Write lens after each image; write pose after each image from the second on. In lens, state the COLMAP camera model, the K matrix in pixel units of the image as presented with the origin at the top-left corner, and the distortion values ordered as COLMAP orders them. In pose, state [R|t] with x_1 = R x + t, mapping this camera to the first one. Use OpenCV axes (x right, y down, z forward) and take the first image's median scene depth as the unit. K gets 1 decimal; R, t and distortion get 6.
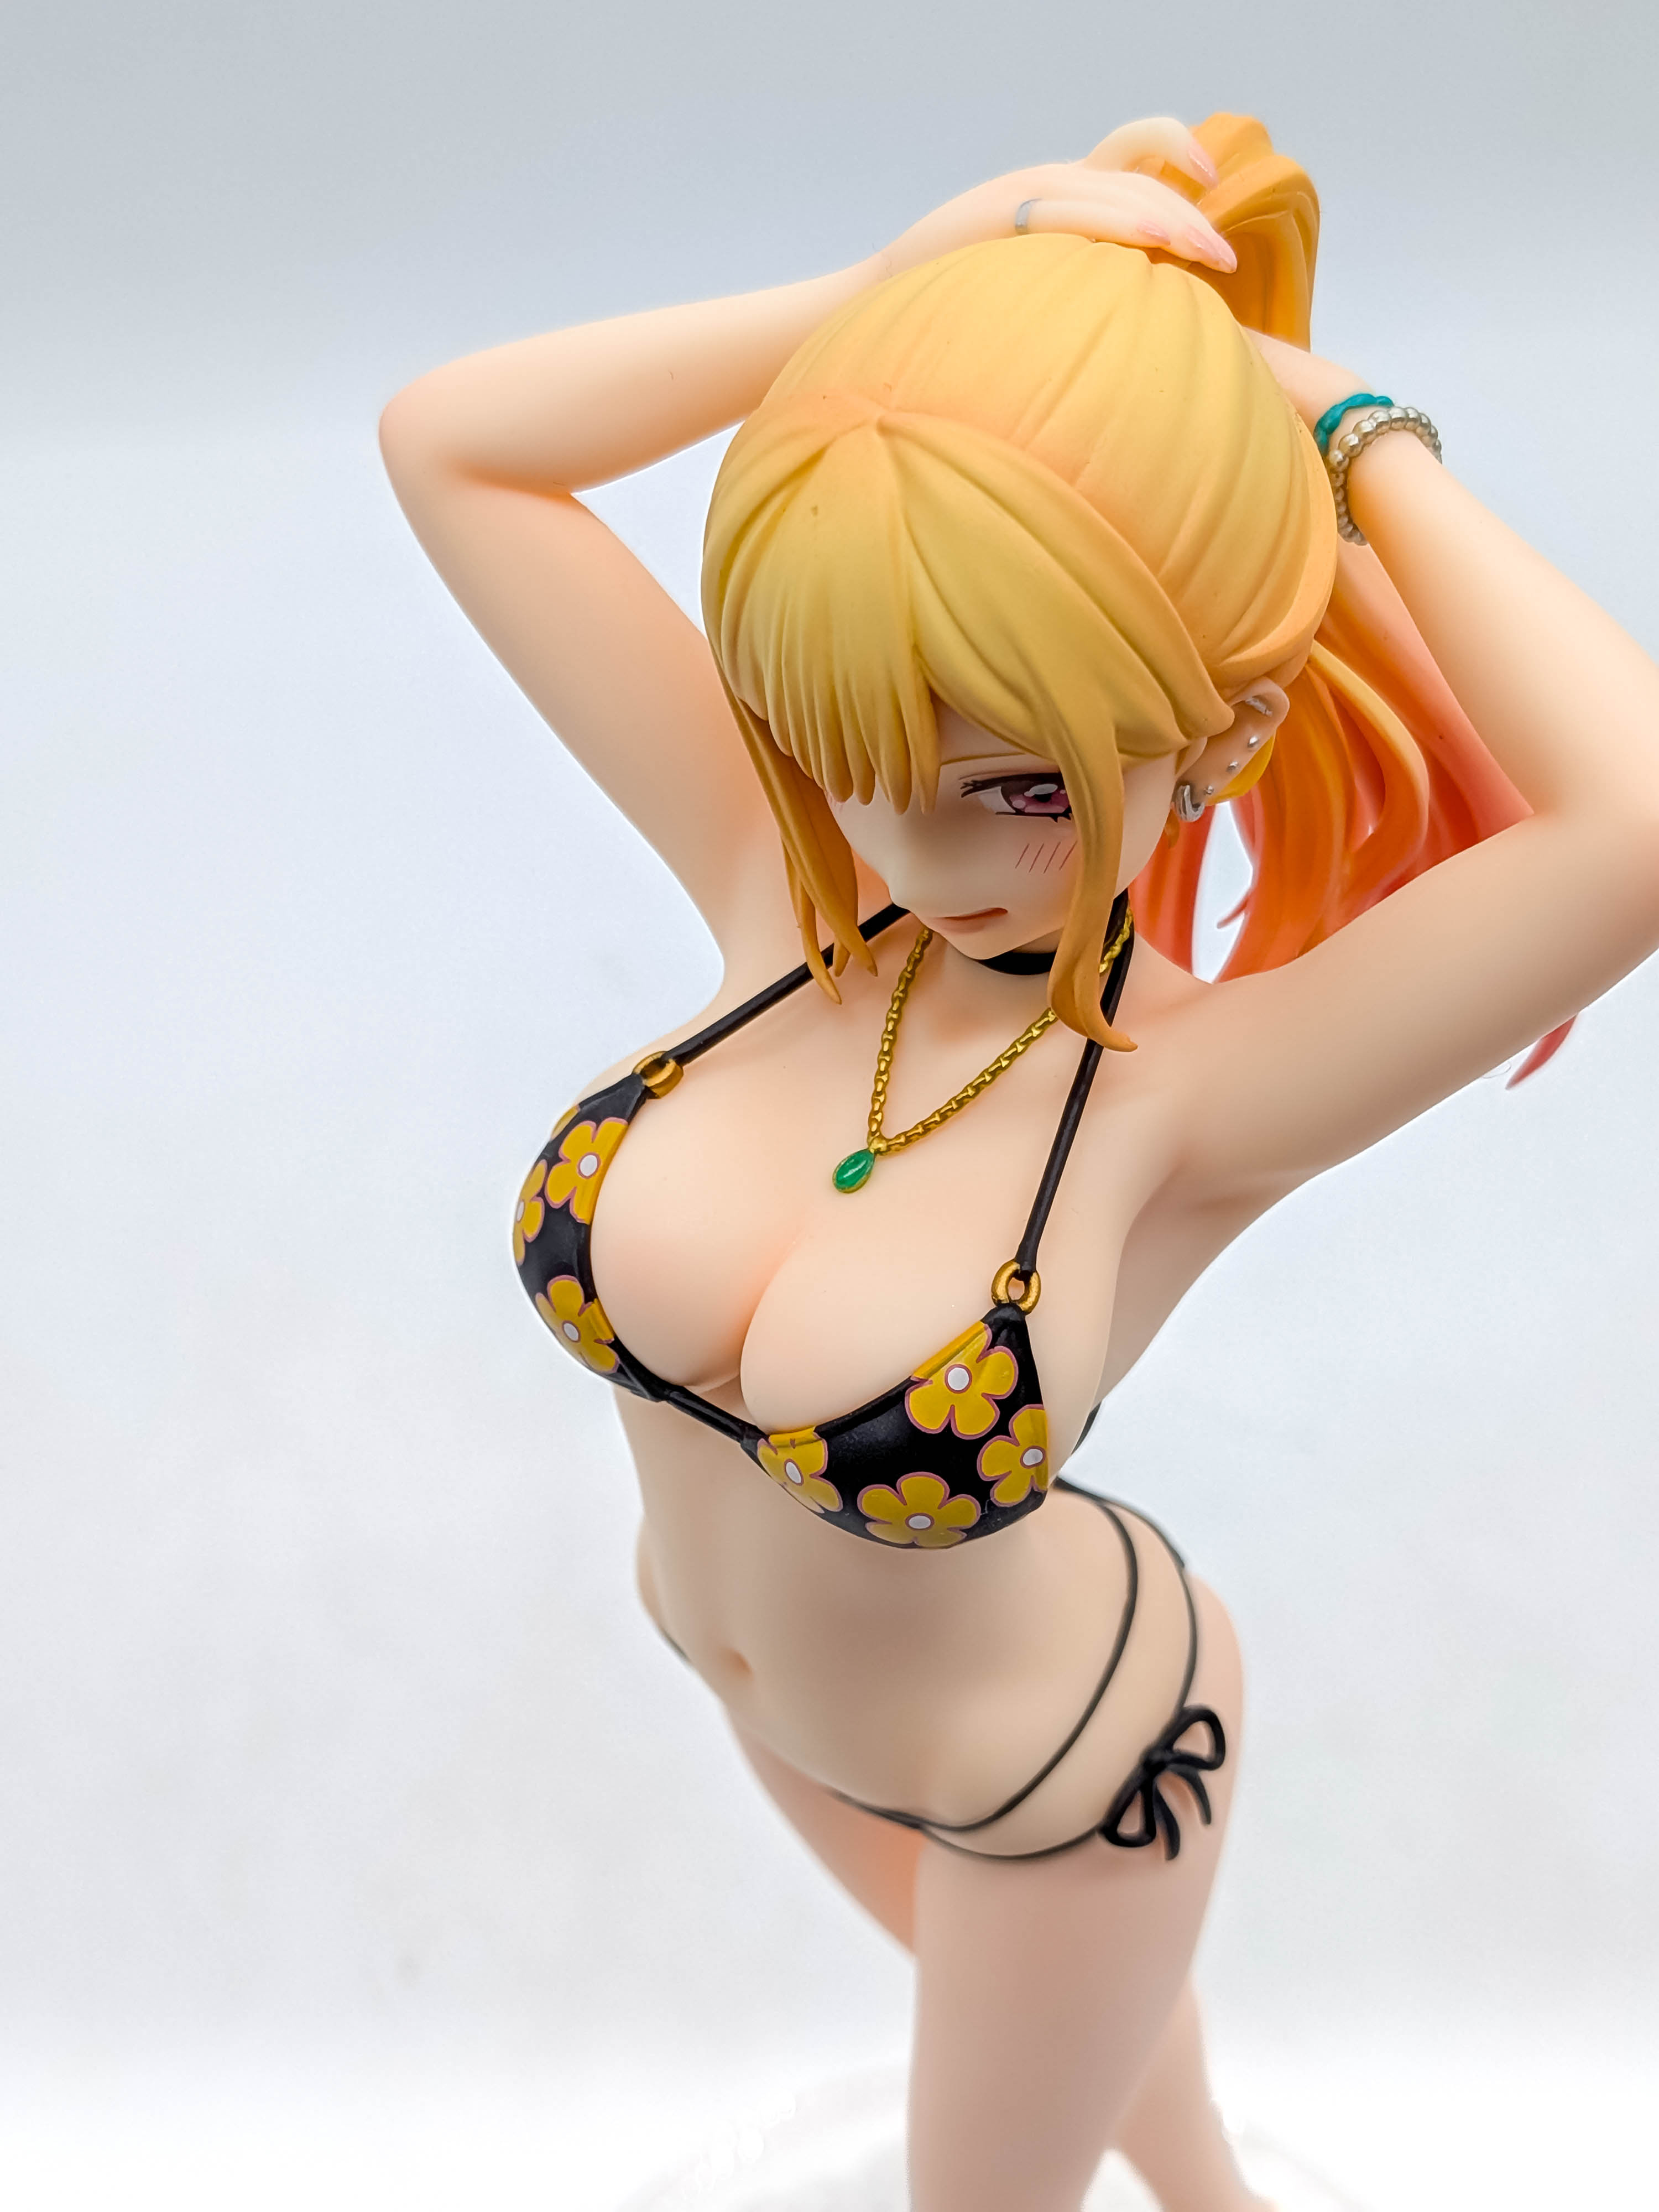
lens RADIAL K [[3282.0, 0, 781.9], [0, 3282.0, 1194.3], [0, 0, 1]] dist [0.086973, 0.000000]
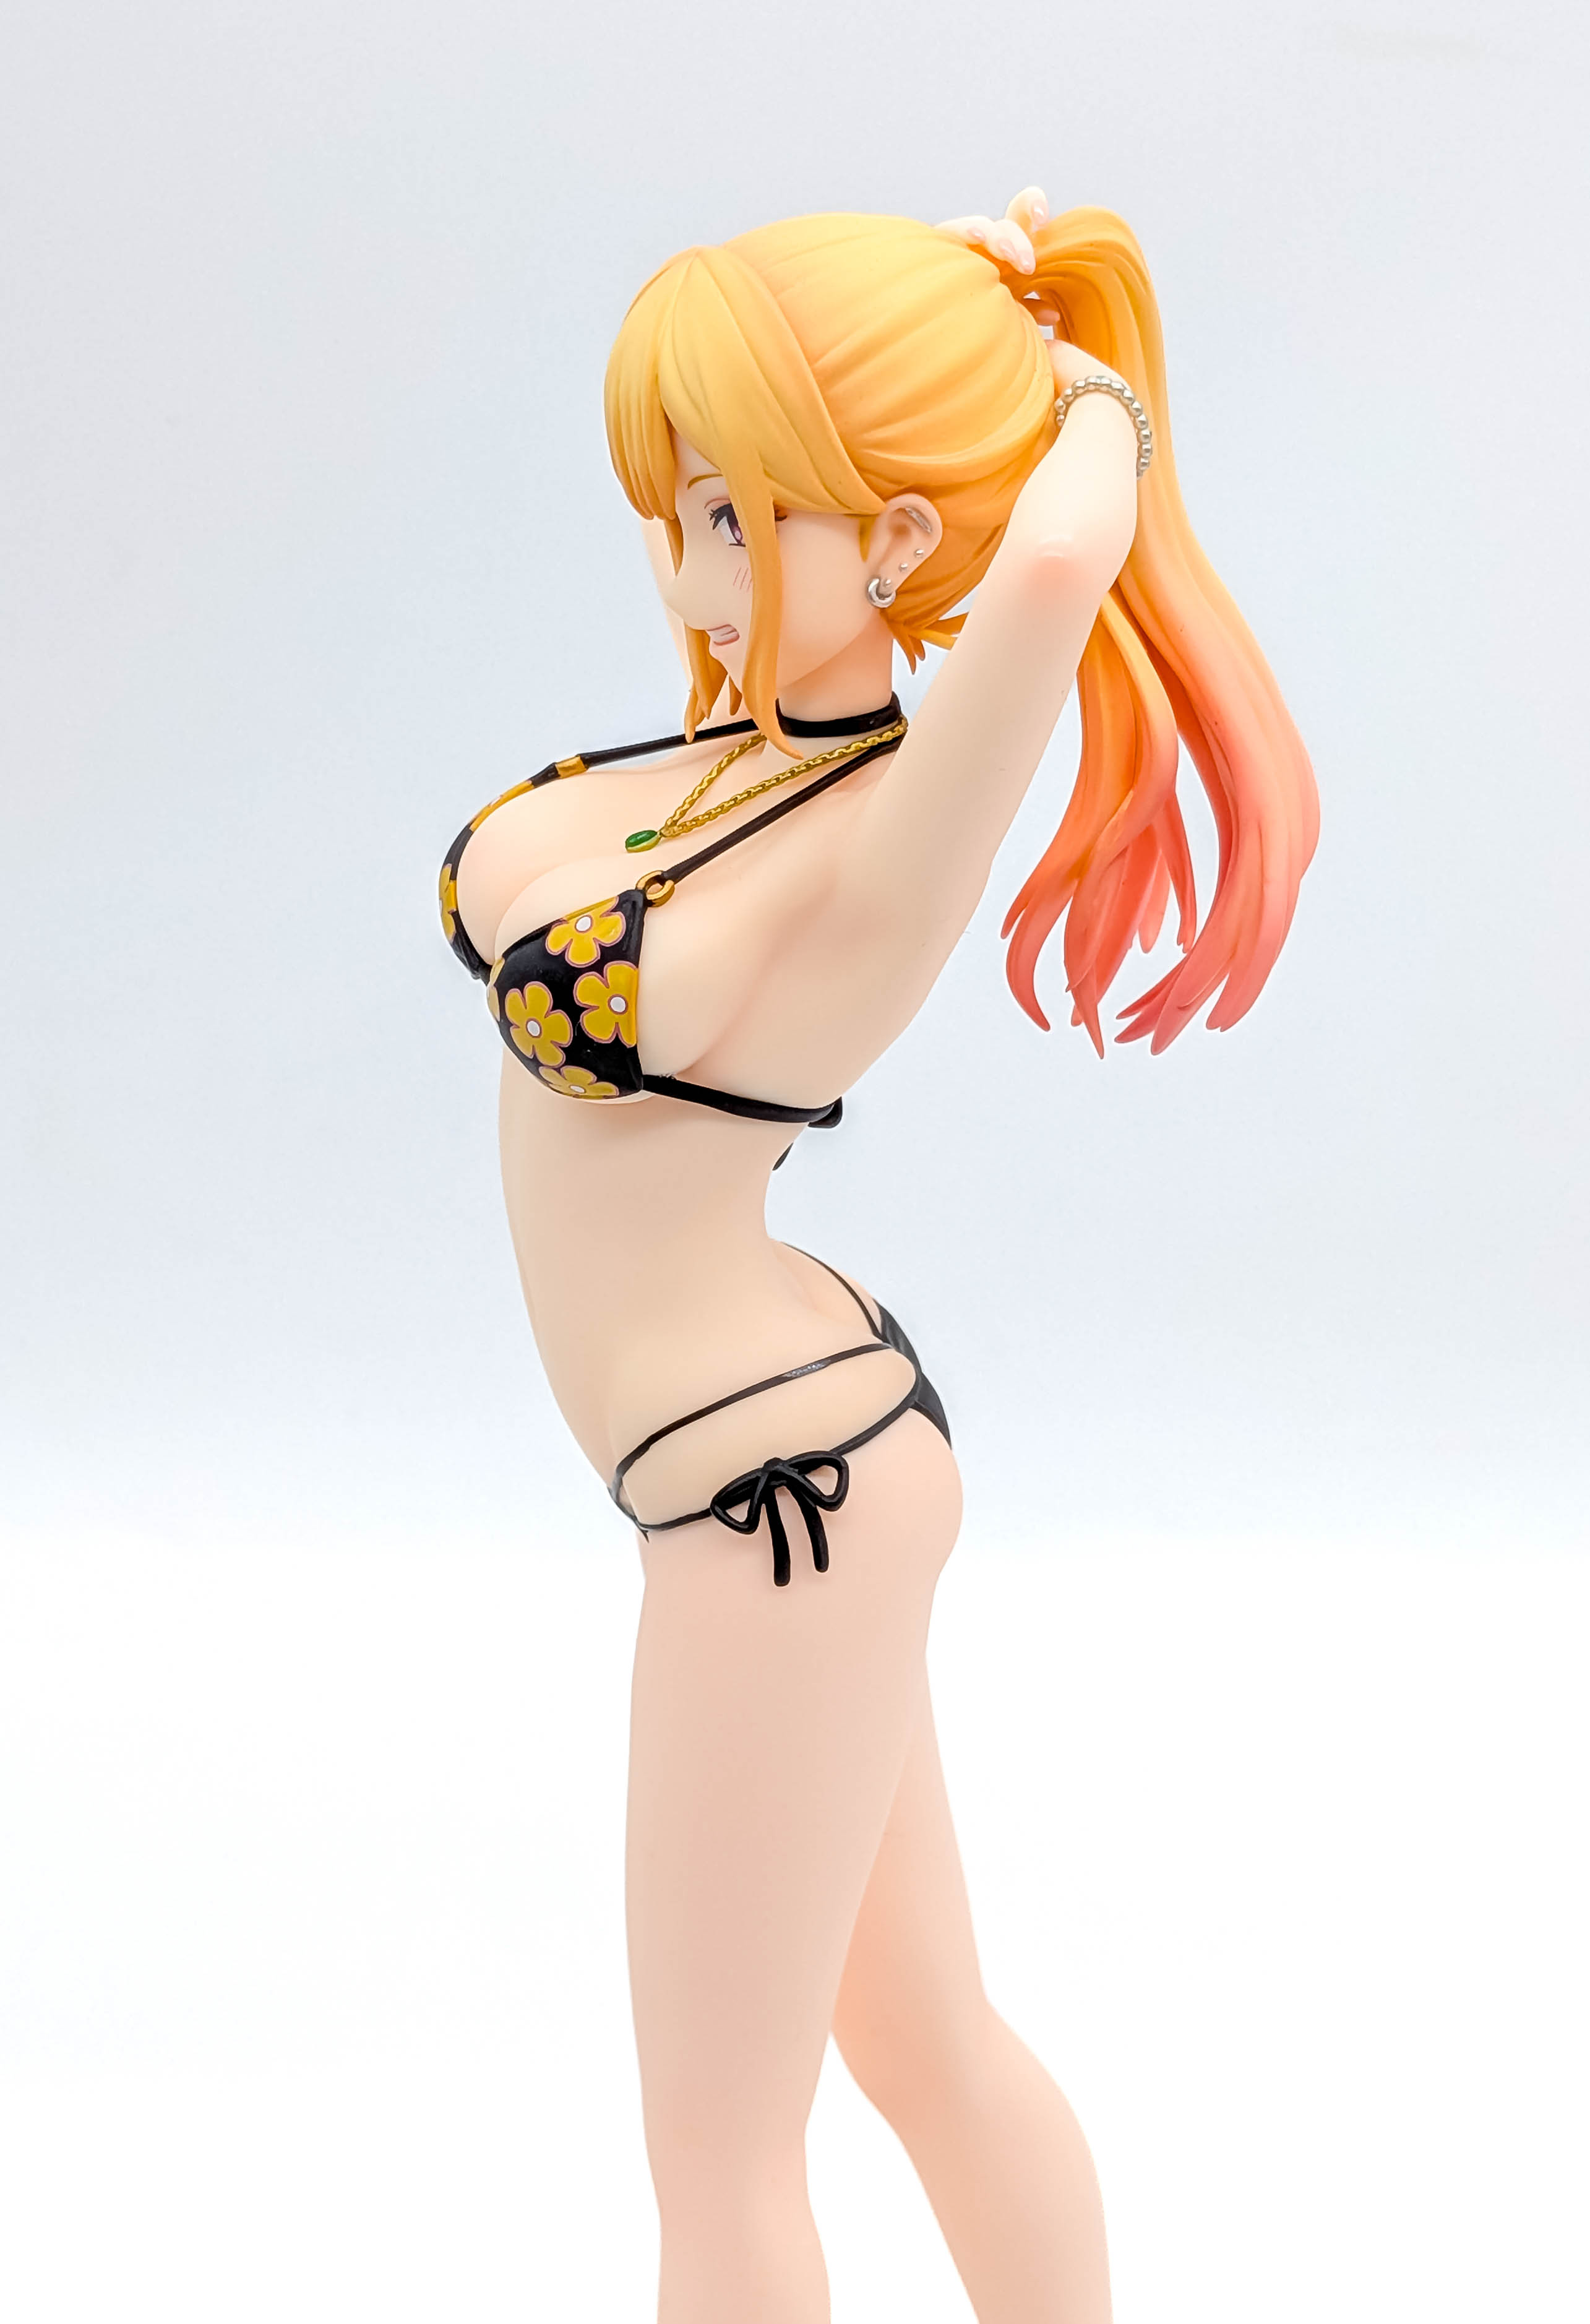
lens RADIAL K [[3727.1, 0, 679.1], [0, 3727.1, 1002.1], [0, 0, 1]] dist [0.115292, 0.000000]
pose [[0.803785, 0.224260, -0.551032, 0.955407], [-0.430662, 0.858349, -0.278869, 0.503212], [0.410439, 0.461459, 0.786508, -0.207277]]
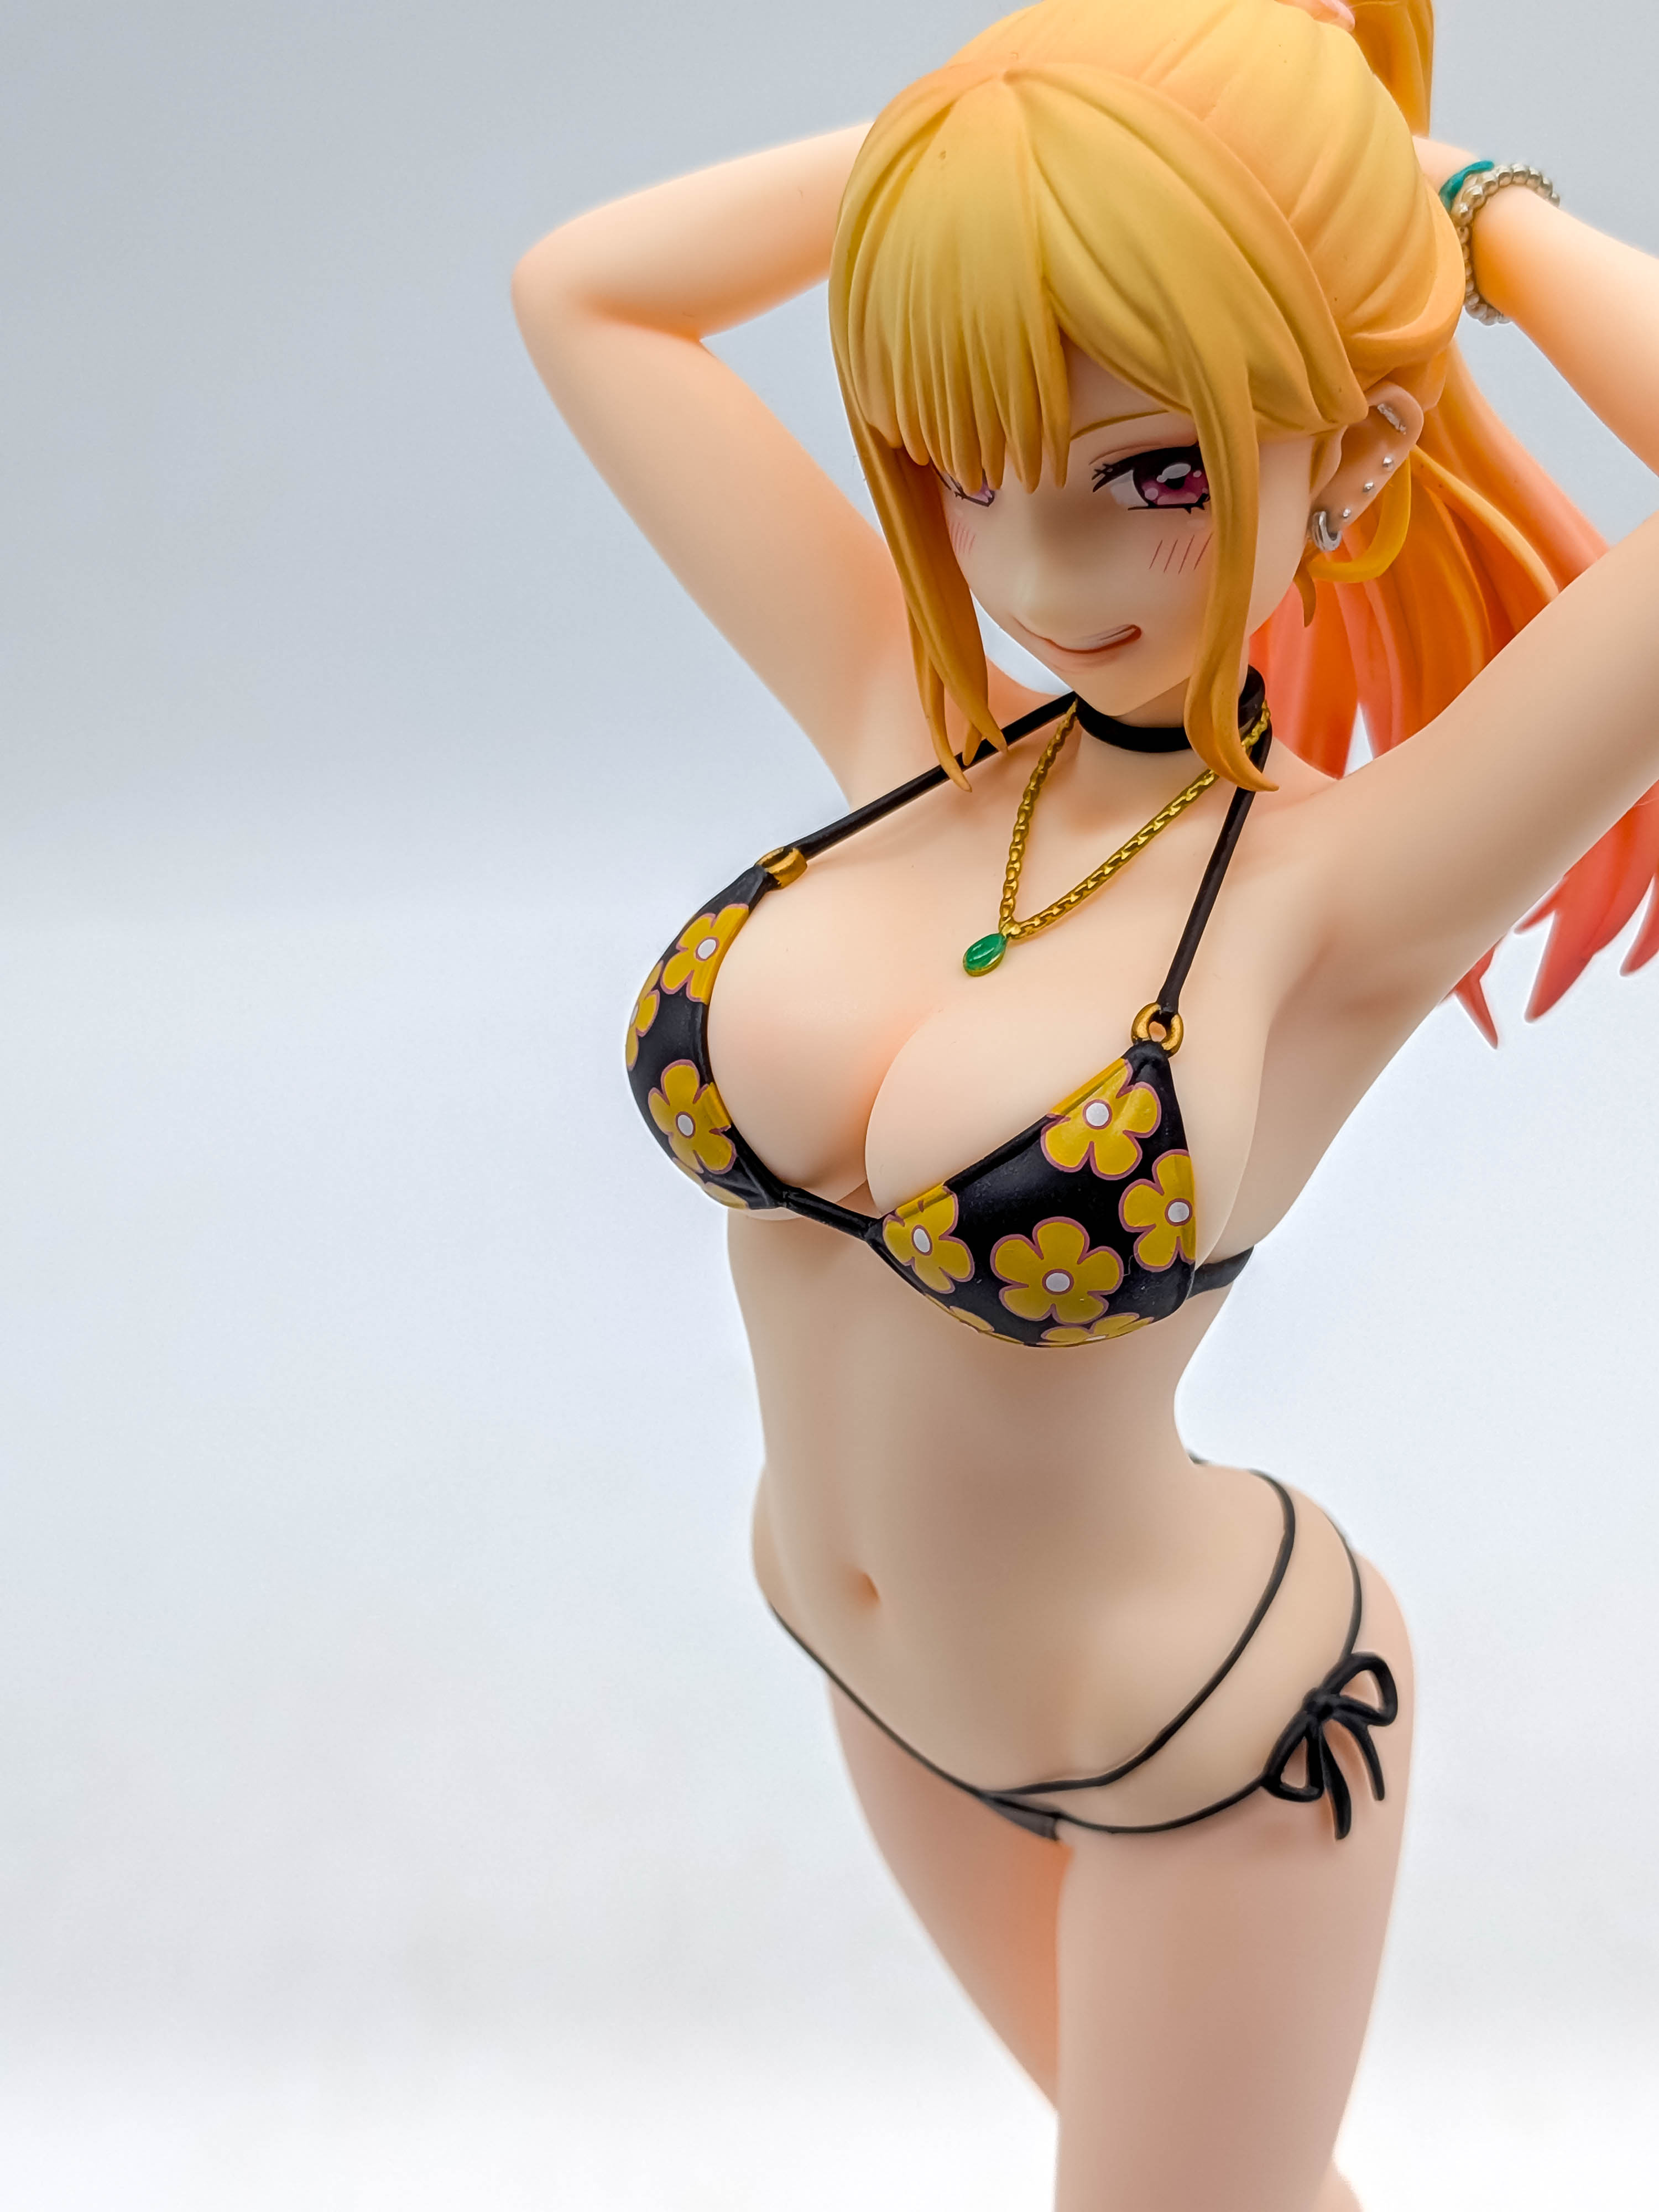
lens RADIAL K [[3282.0, 0, 926.3], [0, 3282.0, 1083.1], [0, 0, 1]] dist [0.086973, 0.000000]
pose [[0.999993, 0.001034, 0.003681, 0.001455], [-0.000044, 0.965806, -0.259267, 0.288081], [-0.003824, 0.259265, 0.965799, 0.093177]]
